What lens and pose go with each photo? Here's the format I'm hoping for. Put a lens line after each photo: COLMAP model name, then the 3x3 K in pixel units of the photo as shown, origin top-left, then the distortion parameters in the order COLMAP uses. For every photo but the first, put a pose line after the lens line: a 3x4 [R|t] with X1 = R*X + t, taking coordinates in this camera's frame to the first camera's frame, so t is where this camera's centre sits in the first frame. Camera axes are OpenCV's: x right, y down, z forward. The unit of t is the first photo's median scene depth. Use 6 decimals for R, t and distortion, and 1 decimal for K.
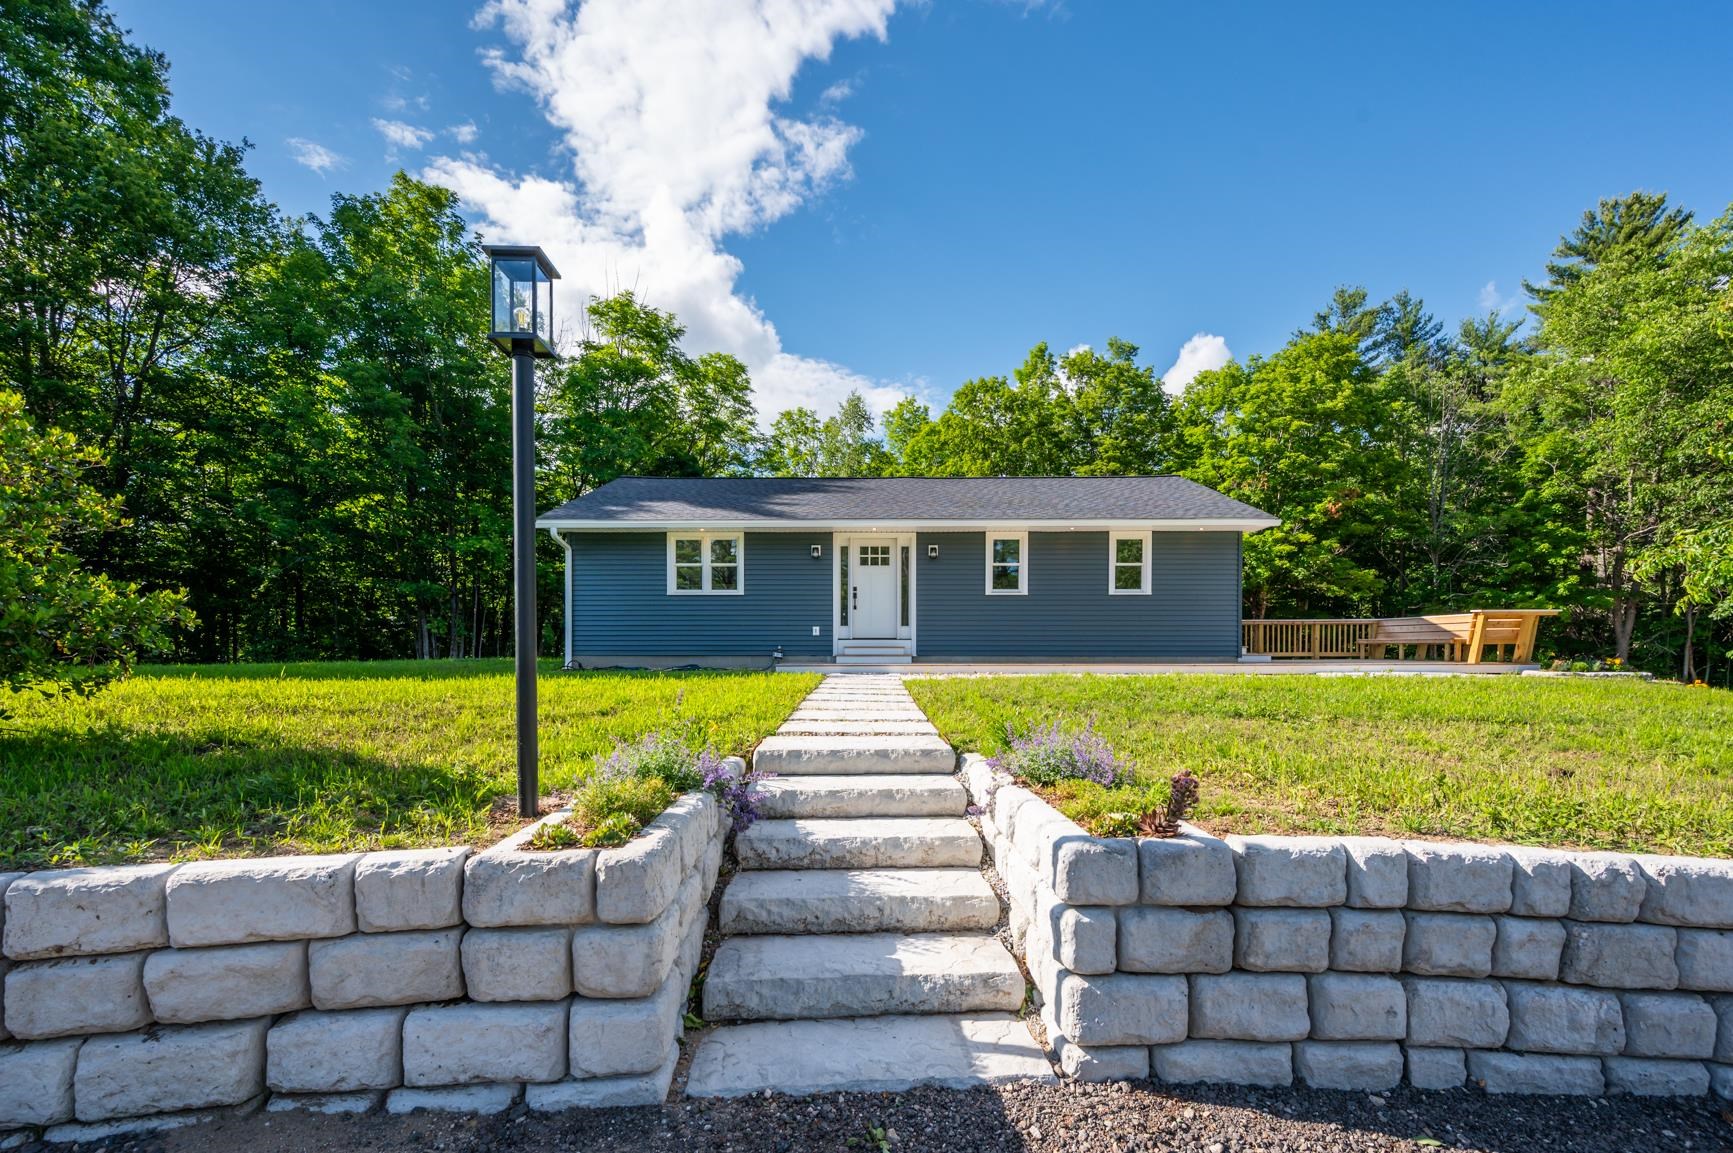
lens RADIAL K [[677.7, 0, 871.7], [0, 677.7, 605.3], [0, 0, 1]] dist [-0.000559, 0.000617]
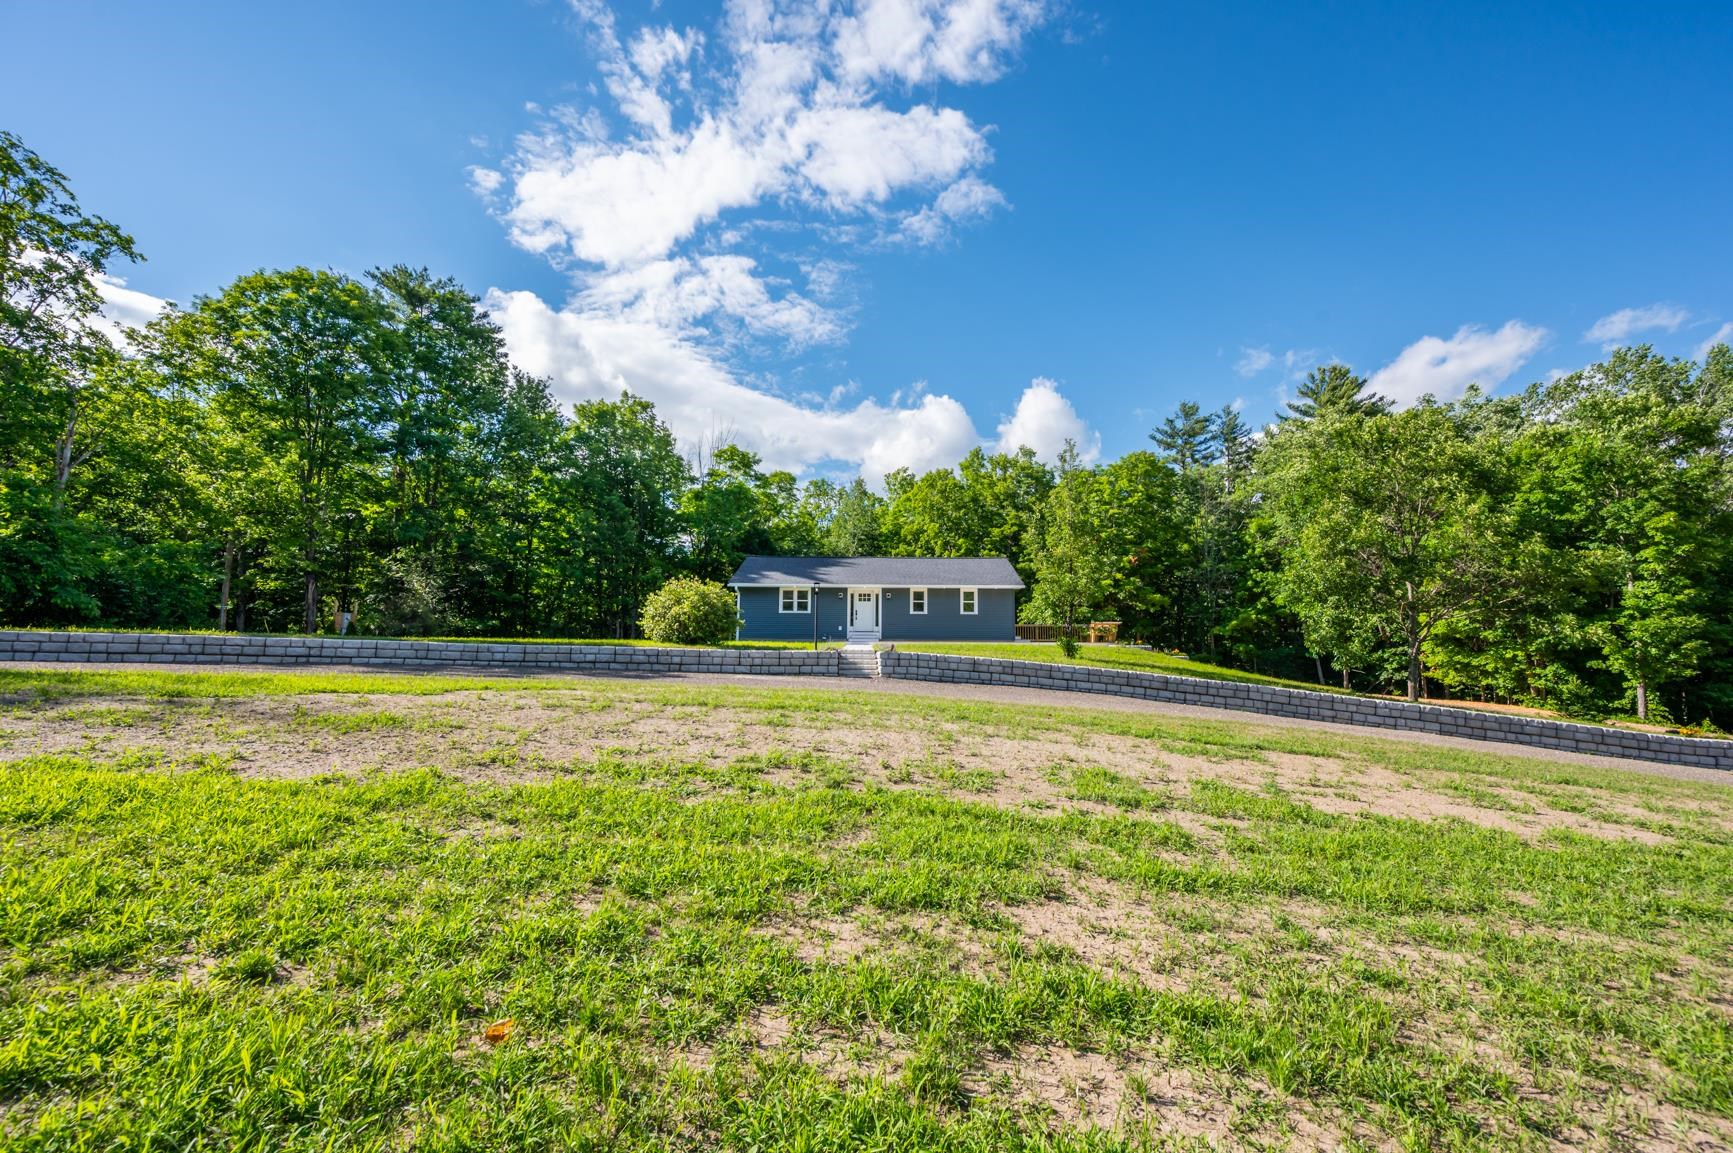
lens RADIAL K [[677.7, 0, 871.7], [0, 677.7, 605.3], [0, 0, 1]] dist [-0.000559, 0.000617]
pose [[0.999975, 0.006571, -0.002528, 0.035753], [-0.006564, 0.999975, 0.002631, -0.050928], [0.002545, -0.002614, 0.999993, -1.412983]]
